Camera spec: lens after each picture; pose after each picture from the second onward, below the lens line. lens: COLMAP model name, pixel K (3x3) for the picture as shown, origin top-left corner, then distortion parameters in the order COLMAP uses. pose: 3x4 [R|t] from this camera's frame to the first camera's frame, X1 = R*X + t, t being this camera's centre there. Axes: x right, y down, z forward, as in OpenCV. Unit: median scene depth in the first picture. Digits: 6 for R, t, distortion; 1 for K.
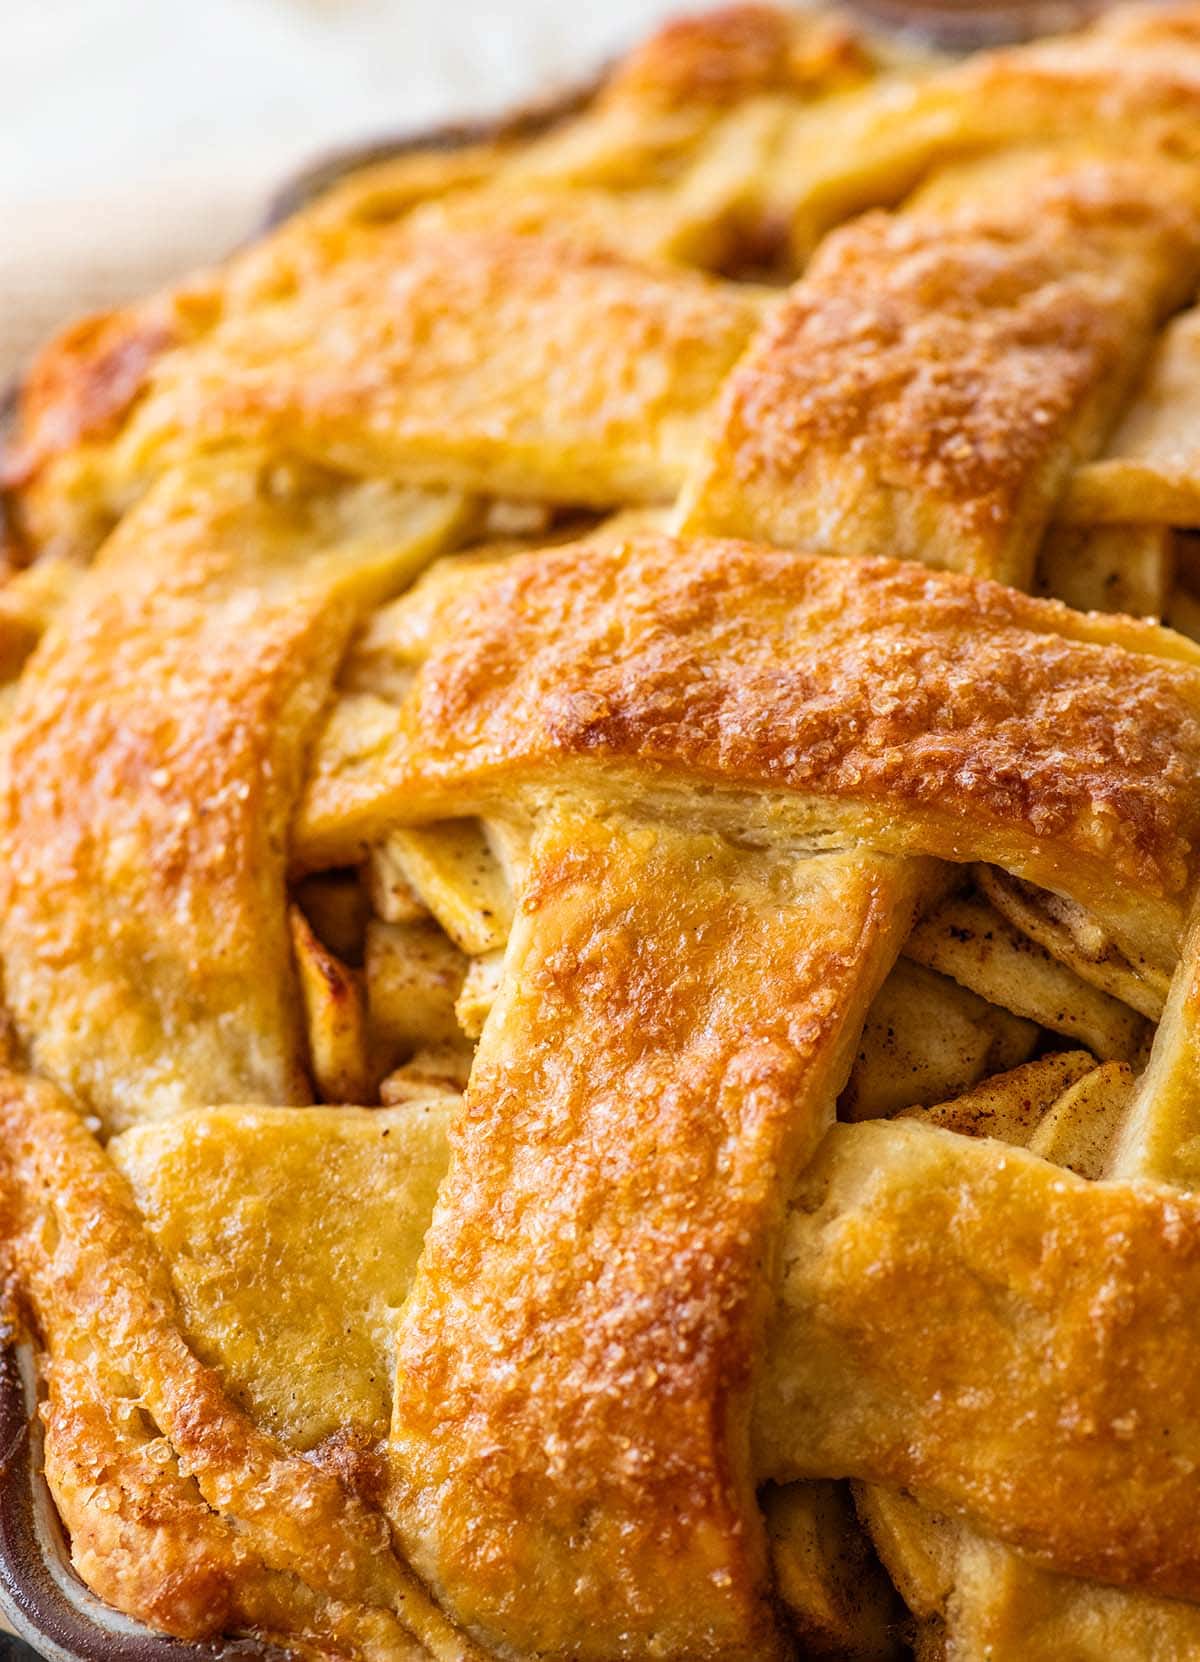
lens RADIAL K [[6245.4, 0, 600.0], [0, 6245.4, 831.0], [0, 0, 1]] dist [-0.060584, -1.185279]
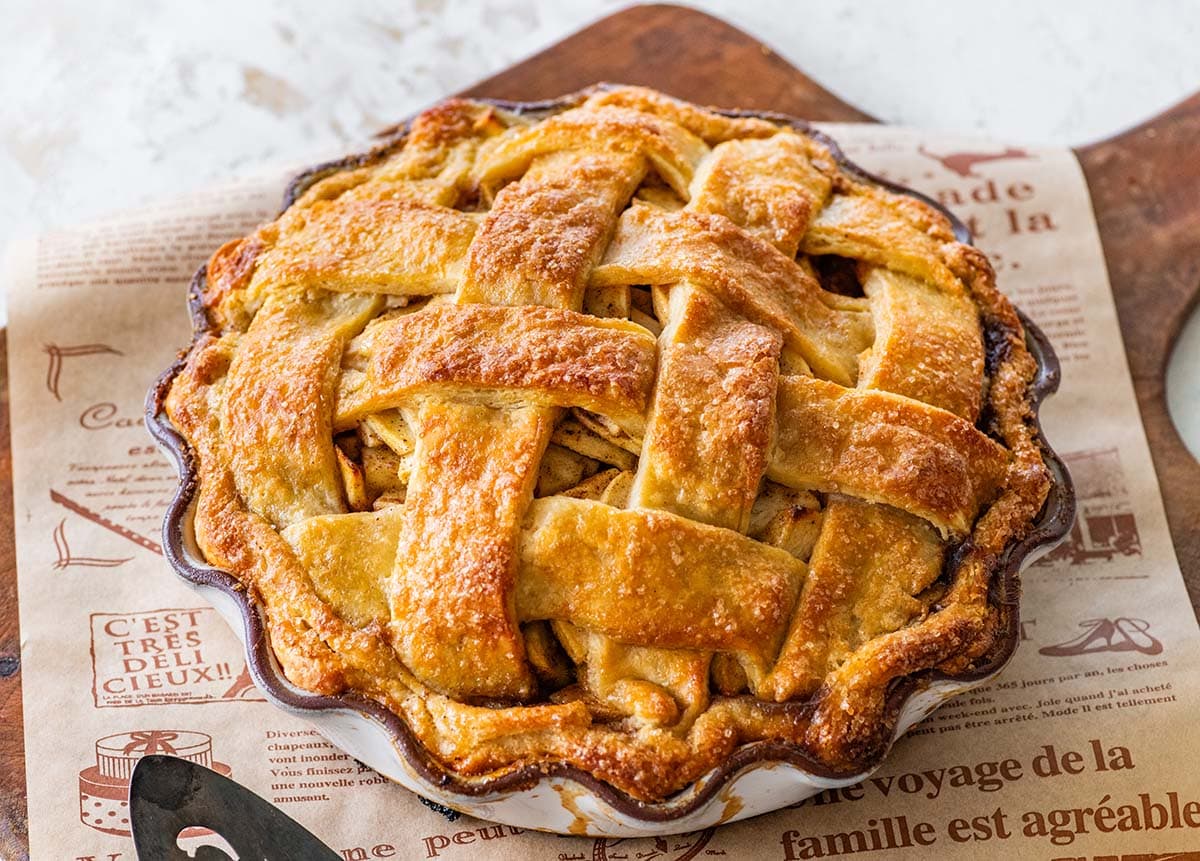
lens RADIAL K [[4509.3, 0, 600.0], [0, 4509.3, 430.5], [0, 0, 1]] dist [-0.060584, -1.185279]
pose [[0.992624, -0.089399, 0.081883, -0.099793], [0.090390, 0.995870, -0.008468, 0.034737], [-0.080788, 0.015807, 0.996606, -1.090374]]
